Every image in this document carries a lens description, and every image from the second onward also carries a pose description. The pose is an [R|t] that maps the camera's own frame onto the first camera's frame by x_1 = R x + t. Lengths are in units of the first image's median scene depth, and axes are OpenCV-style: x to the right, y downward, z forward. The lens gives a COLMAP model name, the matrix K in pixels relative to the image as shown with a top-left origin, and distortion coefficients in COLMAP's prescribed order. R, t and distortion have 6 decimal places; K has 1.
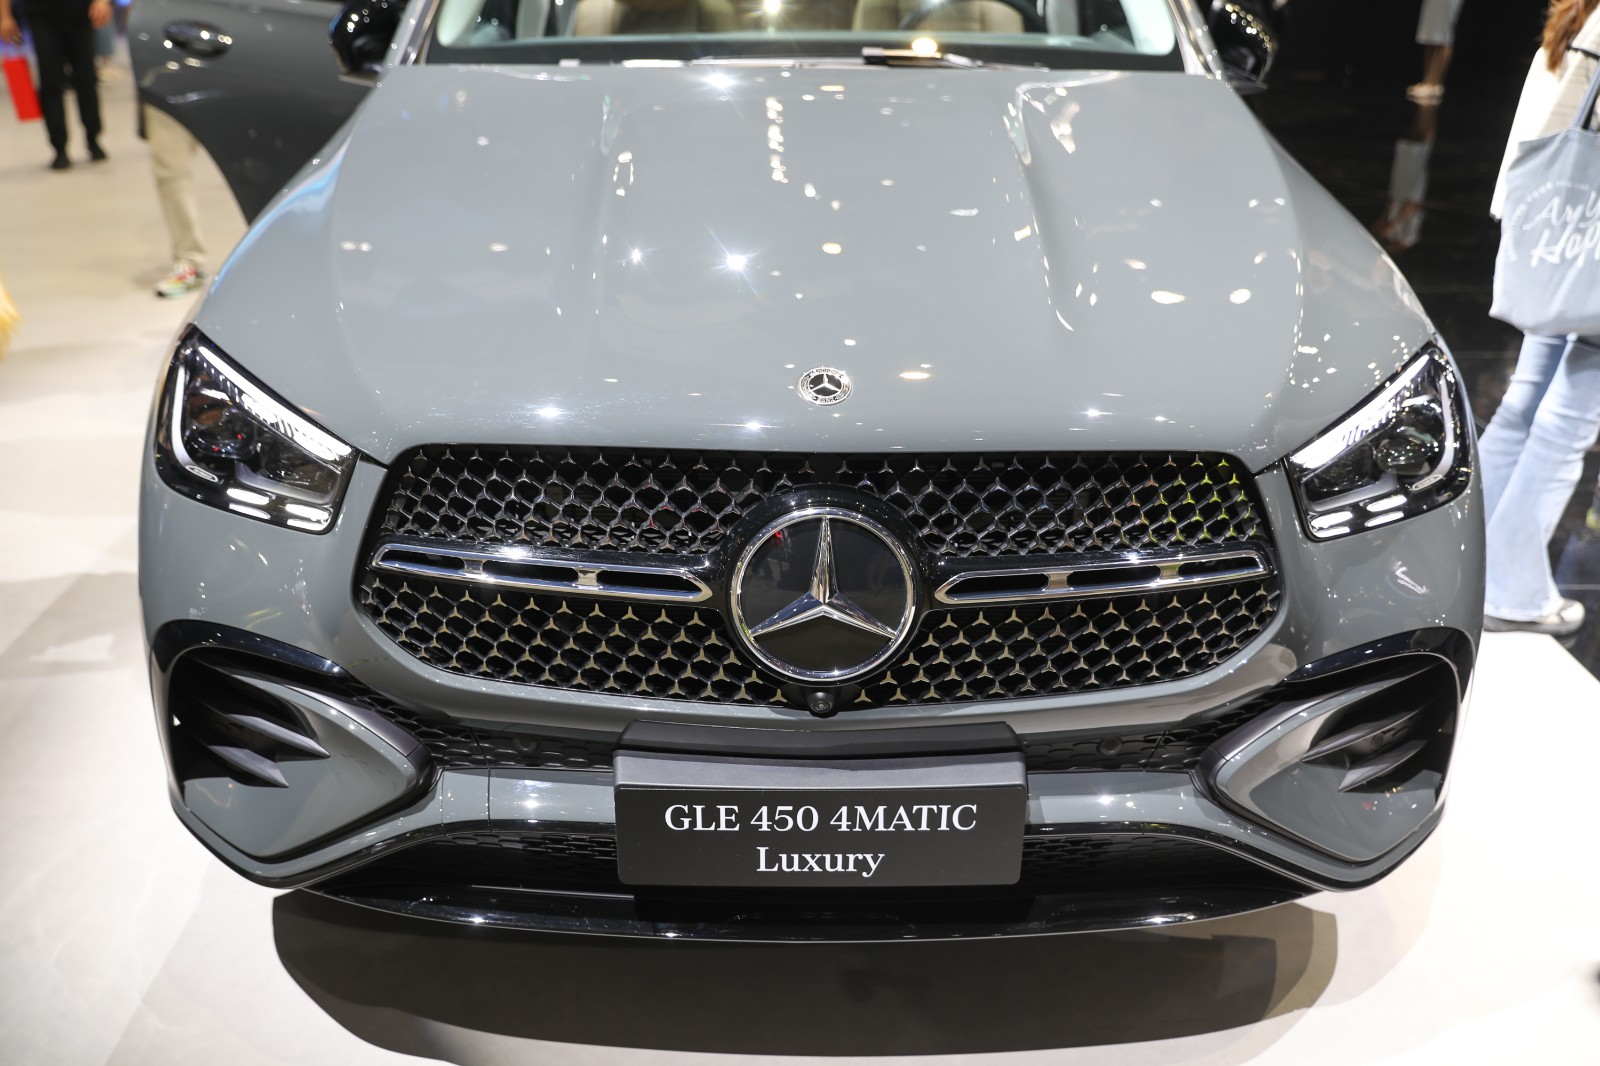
lens RADIAL K [[1400.4, 0, 808.3], [0, 1400.4, 545.5], [0, 0, 1]] dist [0.003710, -0.003042]
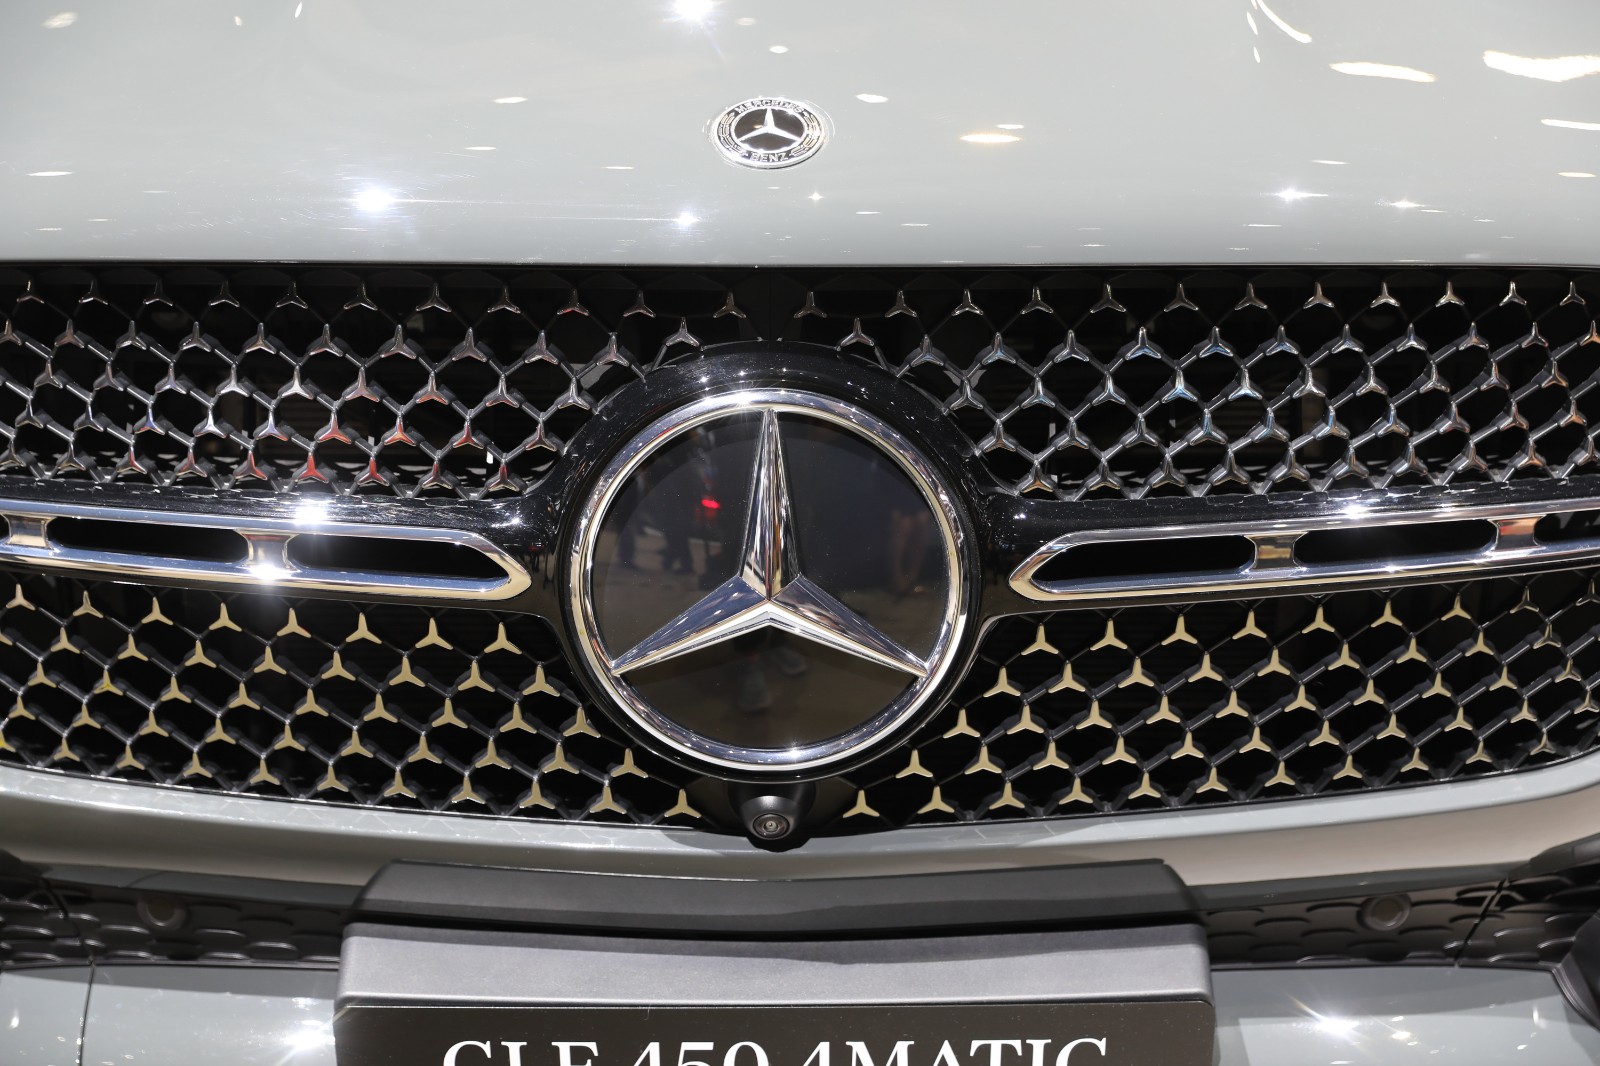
lens RADIAL K [[2074.8, 0, 790.9], [0, 2074.8, 527.8], [0, 0, 1]] dist [0.056438, 0.000000]
pose [[0.999750, -0.008376, -0.020736, 0.030927], [0.007324, 0.998706, -0.050331, 0.050063], [0.021131, 0.050167, 0.998517, 0.298317]]
